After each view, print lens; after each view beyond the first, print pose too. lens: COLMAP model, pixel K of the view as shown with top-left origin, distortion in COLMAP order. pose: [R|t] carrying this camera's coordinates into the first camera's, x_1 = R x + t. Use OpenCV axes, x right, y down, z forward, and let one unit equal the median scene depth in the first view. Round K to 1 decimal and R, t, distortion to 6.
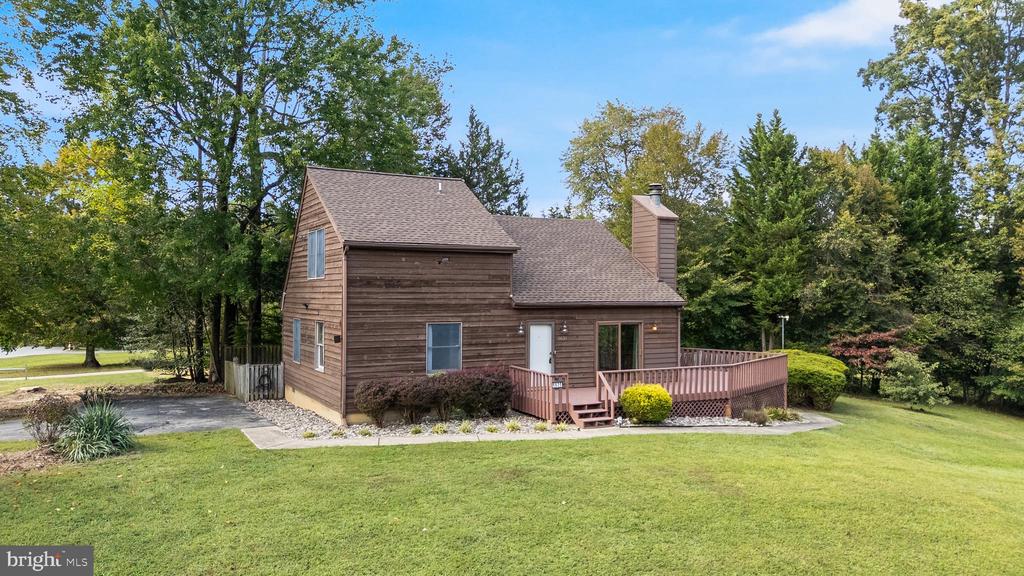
lens RADIAL K [[753.9, 0, 515.5], [0, 753.9, 288.9], [0, 0, 1]] dist [0.066581, -0.066748]
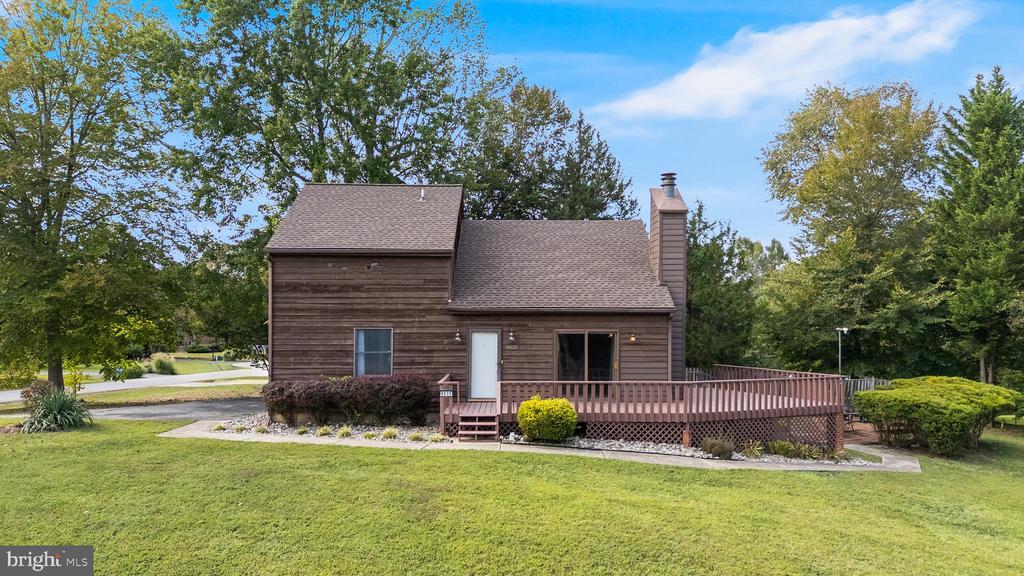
lens RADIAL K [[753.9, 0, 515.5], [0, 753.9, 288.9], [0, 0, 1]] dist [0.066581, -0.066748]
pose [[0.894647, -0.020461, -0.446305, 0.469654], [0.003387, 0.999233, -0.039021, 0.029878], [0.446761, 0.033398, 0.894030, 0.171763]]
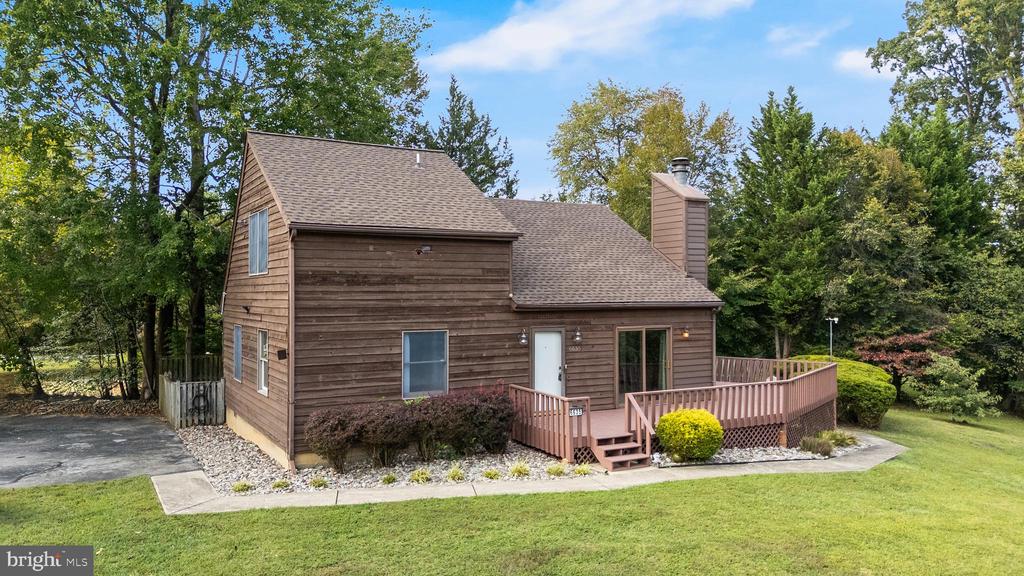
lens RADIAL K [[753.9, 0, 515.5], [0, 753.9, 288.9], [0, 0, 1]] dist [0.066581, -0.066748]
pose [[0.999403, -0.004685, 0.034217, -0.026071], [0.004654, 0.999989, 0.000985, 0.001668], [-0.034221, -0.000826, 0.999414, 0.207067]]
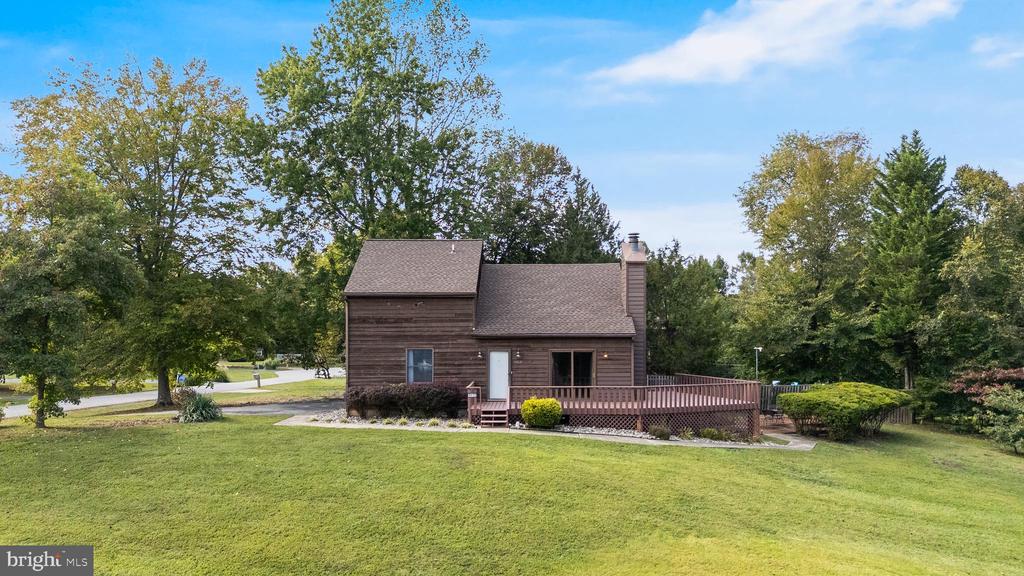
lens RADIAL K [[753.9, 0, 515.5], [0, 753.9, 288.9], [0, 0, 1]] dist [0.066581, -0.066748]
pose [[0.881688, -0.029750, -0.470895, 0.652246], [0.008082, 0.998816, -0.047970, 0.002818], [0.471764, 0.038489, 0.880884, -0.135029]]
